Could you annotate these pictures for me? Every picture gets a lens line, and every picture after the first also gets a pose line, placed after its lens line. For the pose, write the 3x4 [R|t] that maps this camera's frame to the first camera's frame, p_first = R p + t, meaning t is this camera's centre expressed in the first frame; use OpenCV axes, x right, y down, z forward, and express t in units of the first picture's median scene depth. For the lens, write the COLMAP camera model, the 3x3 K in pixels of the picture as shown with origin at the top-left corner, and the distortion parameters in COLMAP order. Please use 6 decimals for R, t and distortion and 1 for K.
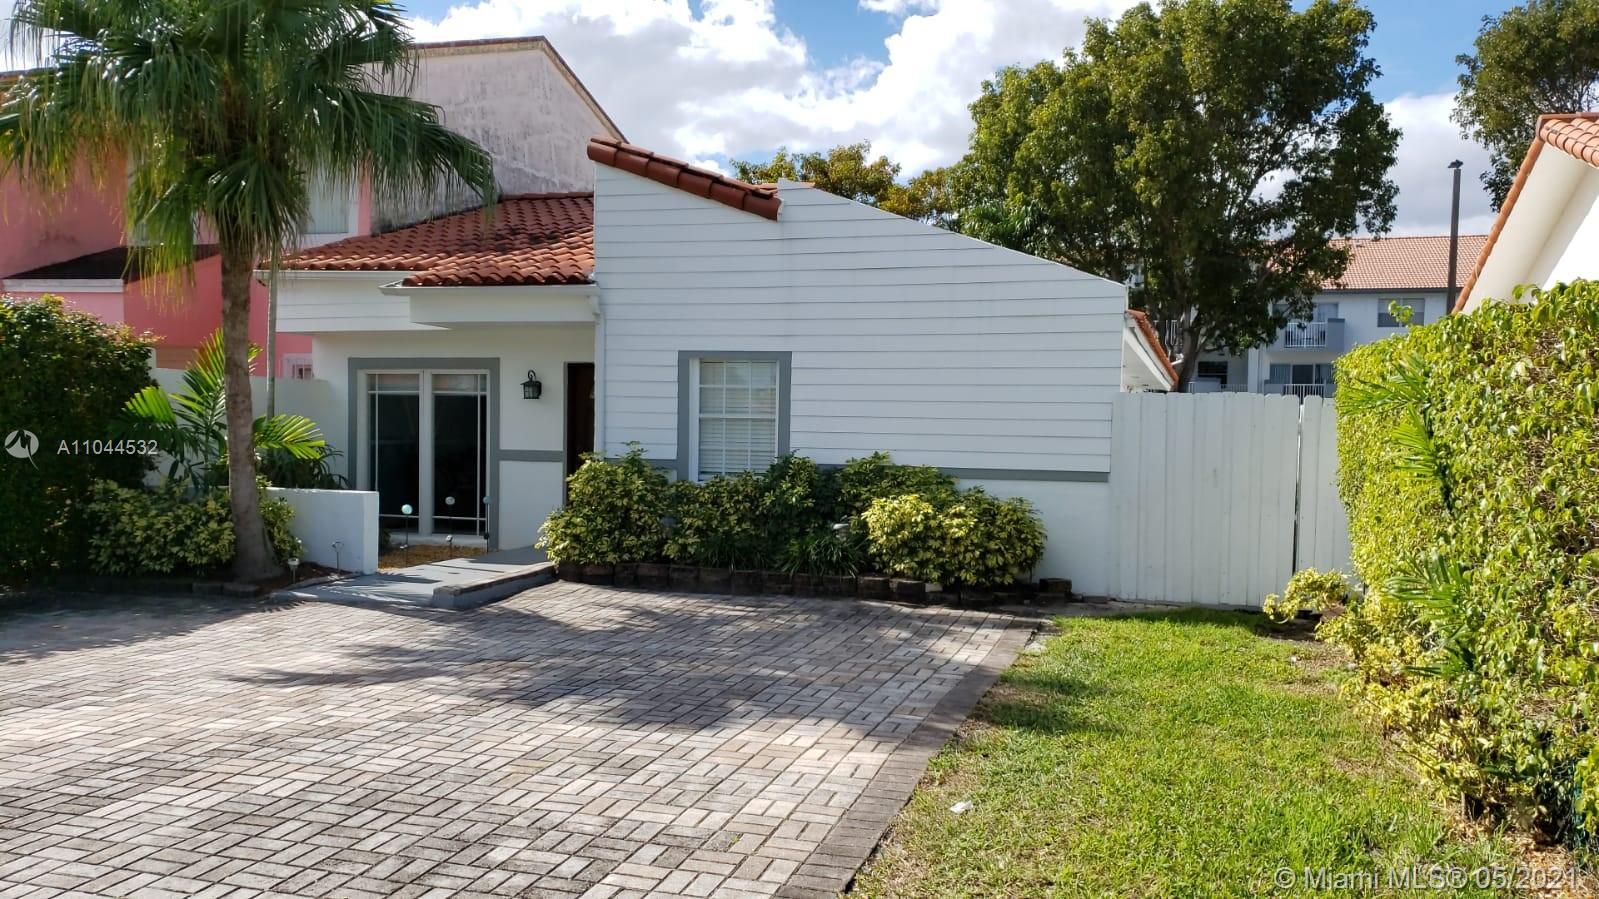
lens RADIAL K [[1241.9, 0, 832.3], [0, 1241.9, 466.4], [0, 0, 1]] dist [0.066233, -0.100431]
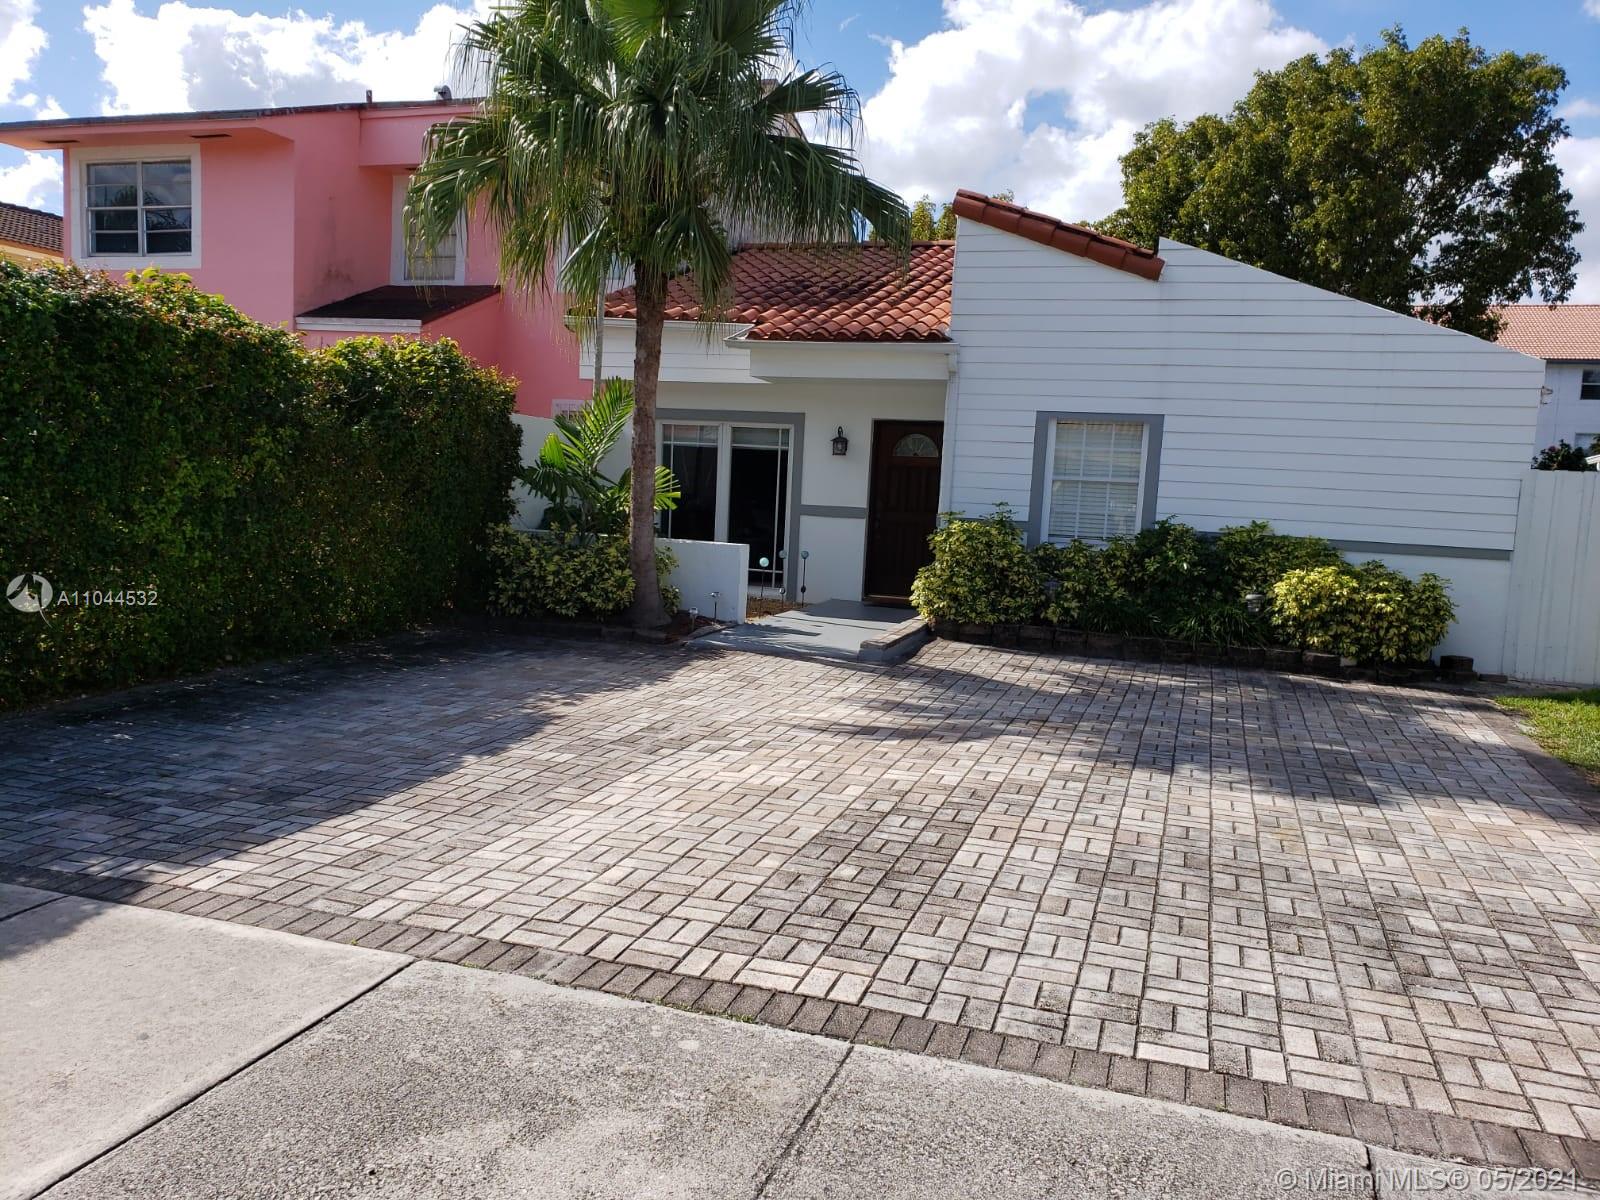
lens RADIAL K [[1251.4, 0, 797.6], [0, 1251.4, 587.9], [0, 0, 1]] dist [0.032910, -0.025242]
pose [[0.998844, 0.035680, -0.032225, -0.300319], [-0.033875, 0.997916, 0.054926, -0.001283], [0.034117, -0.053770, 0.997970, -0.011463]]
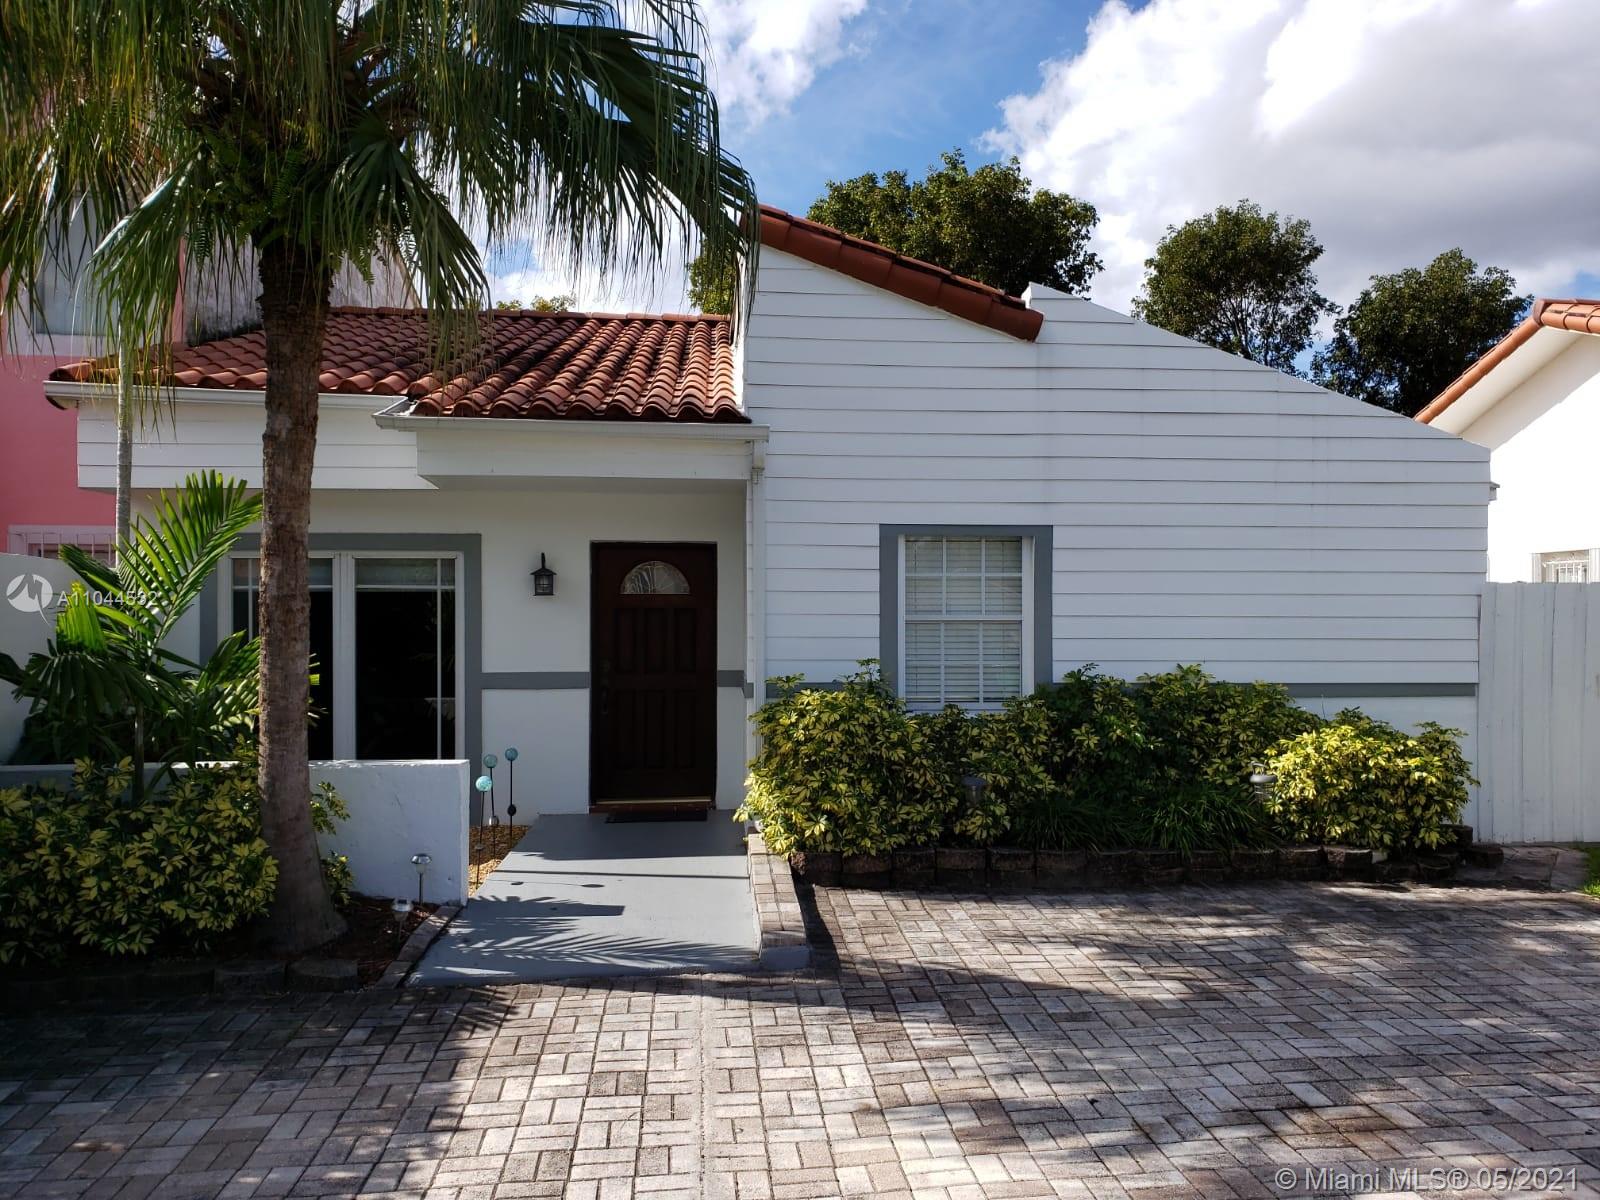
lens RADIAL K [[1251.4, 0, 823.4], [0, 1251.4, 607.7], [0, 0, 1]] dist [0.032910, -0.025242]
pose [[0.926448, -0.013299, 0.376187, -0.445112], [0.027452, 0.999102, -0.032287, -0.027933], [-0.375419, 0.040239, 0.925981, 0.409457]]
